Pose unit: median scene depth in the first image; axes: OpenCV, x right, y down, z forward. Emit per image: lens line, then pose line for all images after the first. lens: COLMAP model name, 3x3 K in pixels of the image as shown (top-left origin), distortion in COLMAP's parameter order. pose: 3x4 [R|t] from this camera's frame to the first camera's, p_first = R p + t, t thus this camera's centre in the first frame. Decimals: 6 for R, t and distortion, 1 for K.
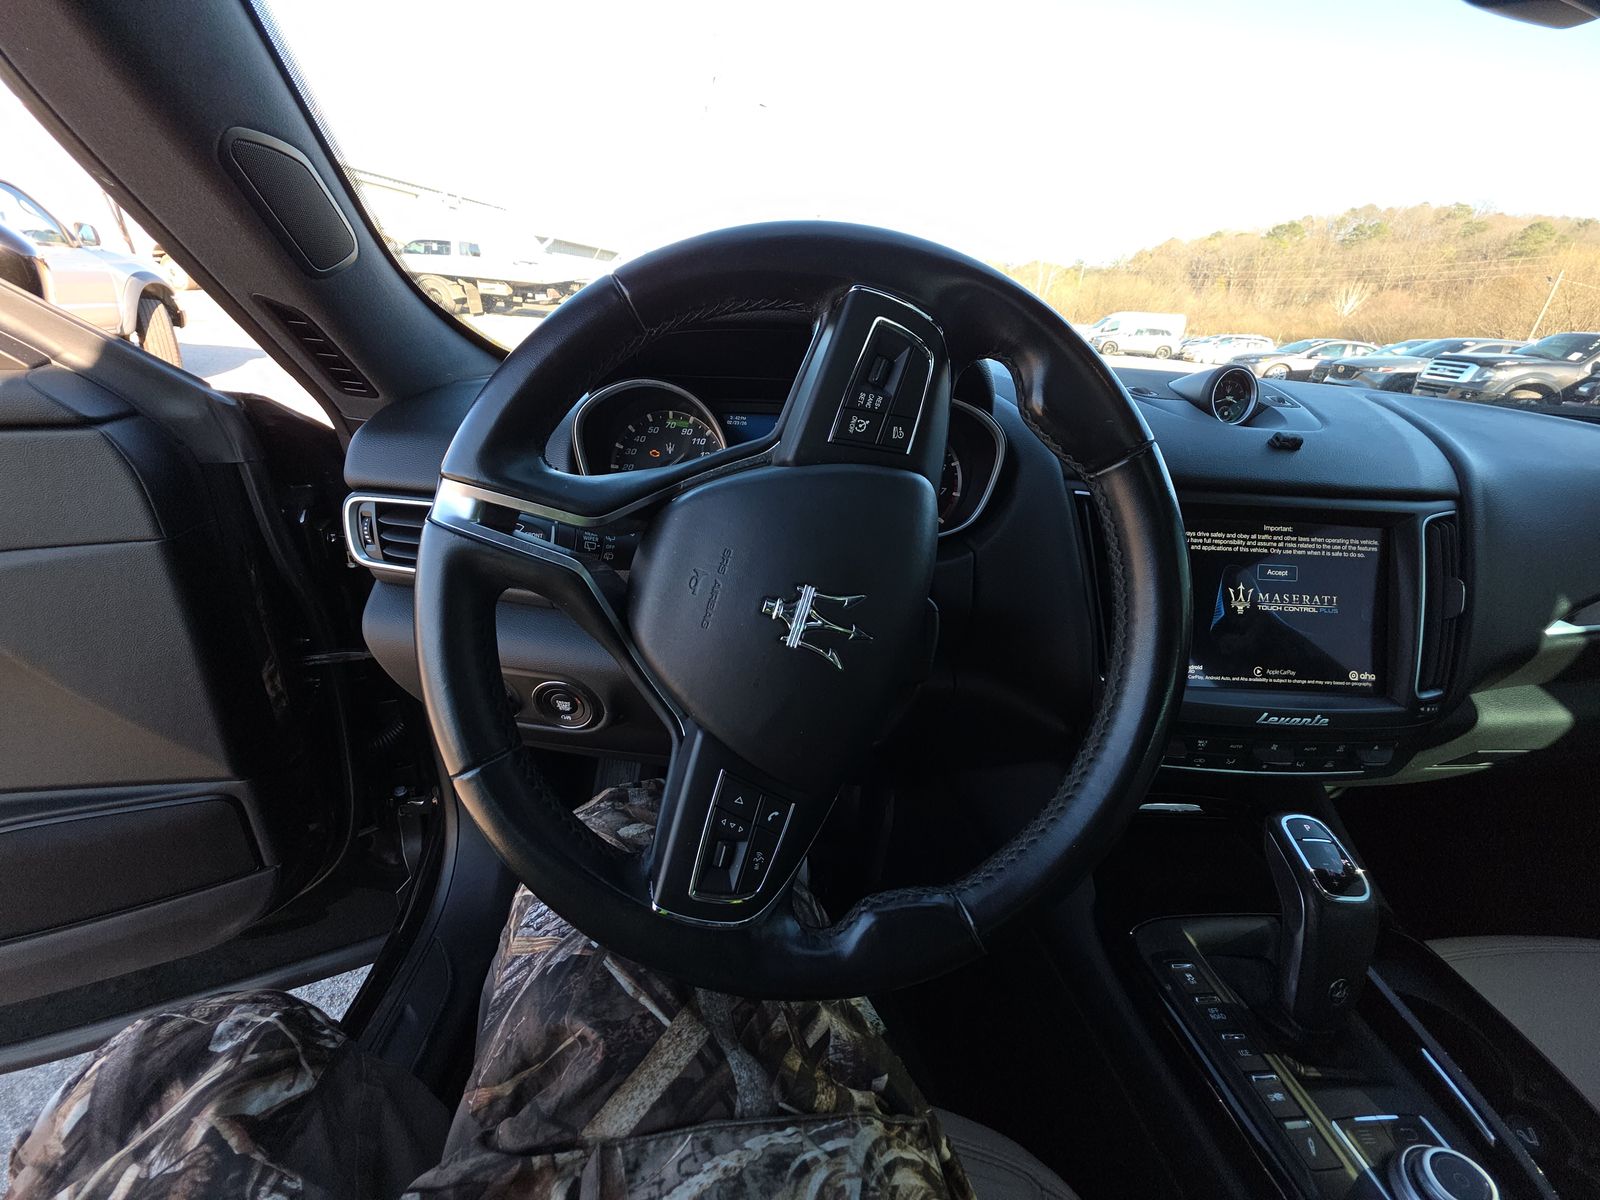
lens RADIAL K [[633.4, 0, 794.9], [0, 633.4, 607.6], [0, 0, 1]] dist [0.000783, -0.000754]
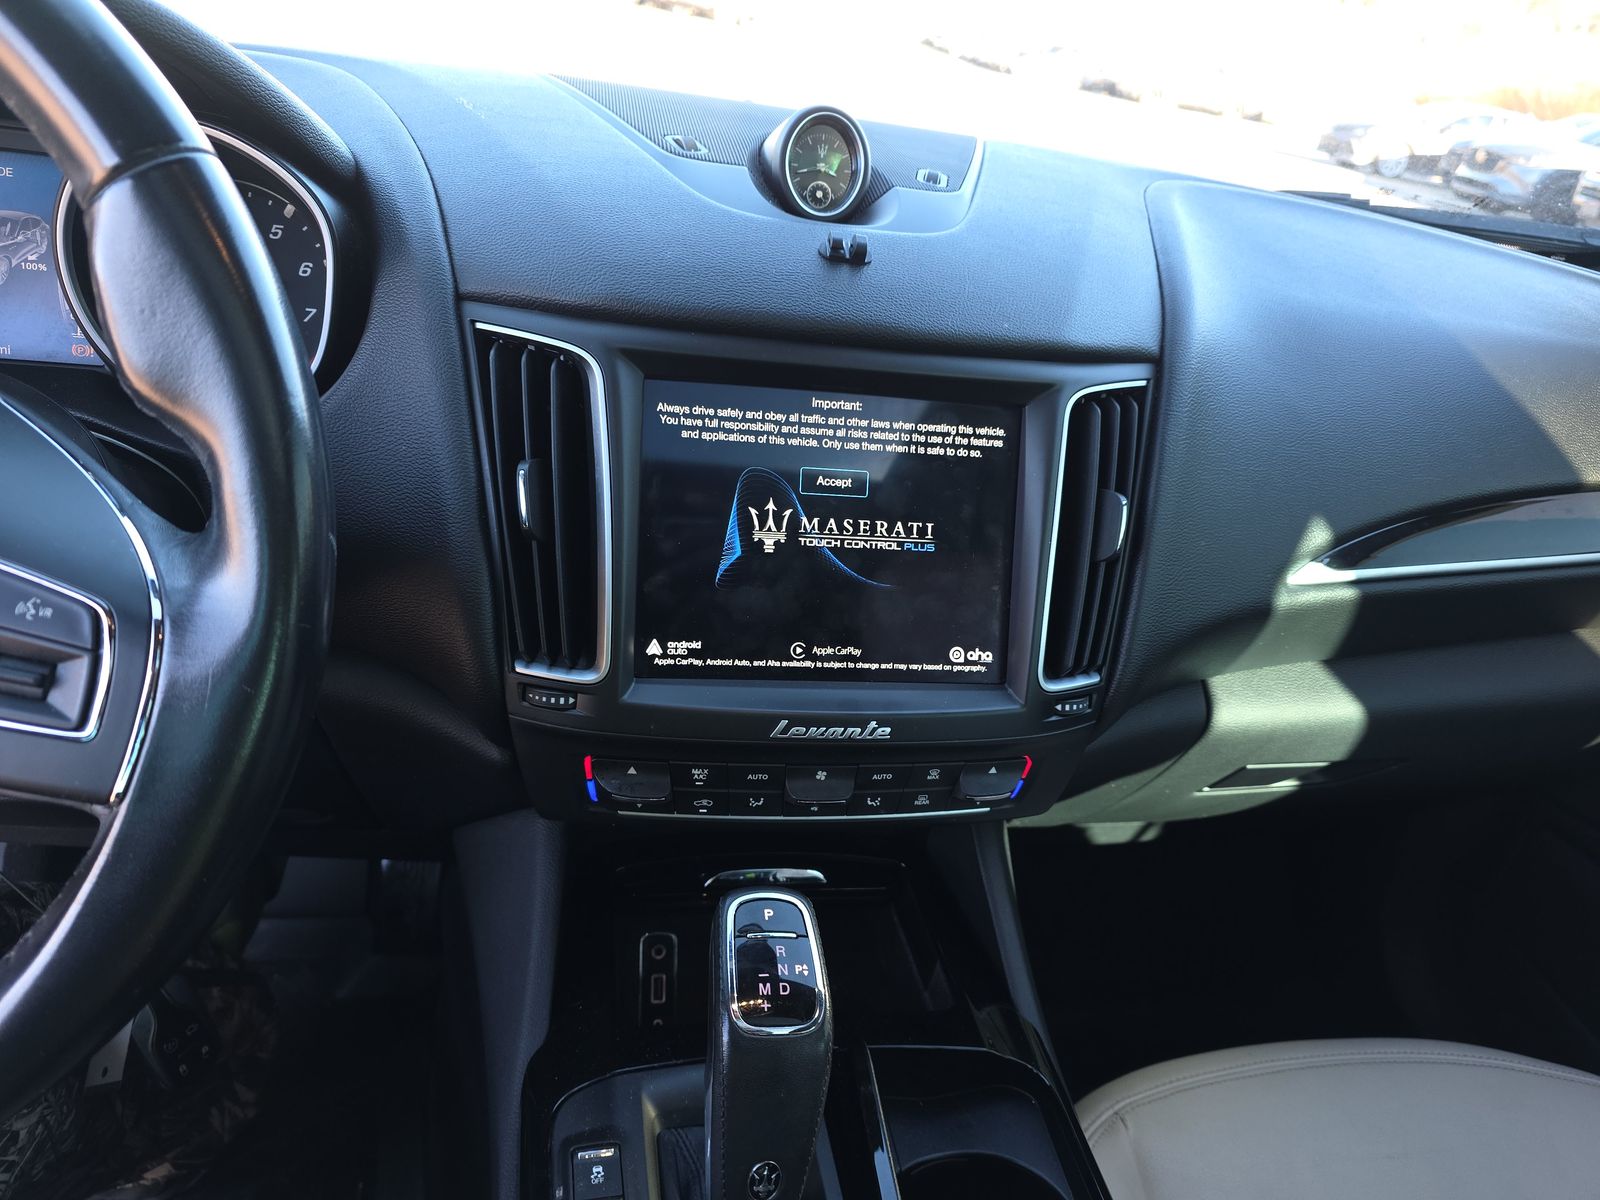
lens RADIAL K [[1081.7, 0, 820.7], [0, 1081.7, 632.9], [0, 0, 1]] dist [0.049761, -0.034346]
pose [[0.983777, -0.012581, 0.178954, 0.568958], [-0.003769, 0.995868, 0.090732, -0.006711], [-0.179356, -0.089935, 0.979665, 0.011737]]
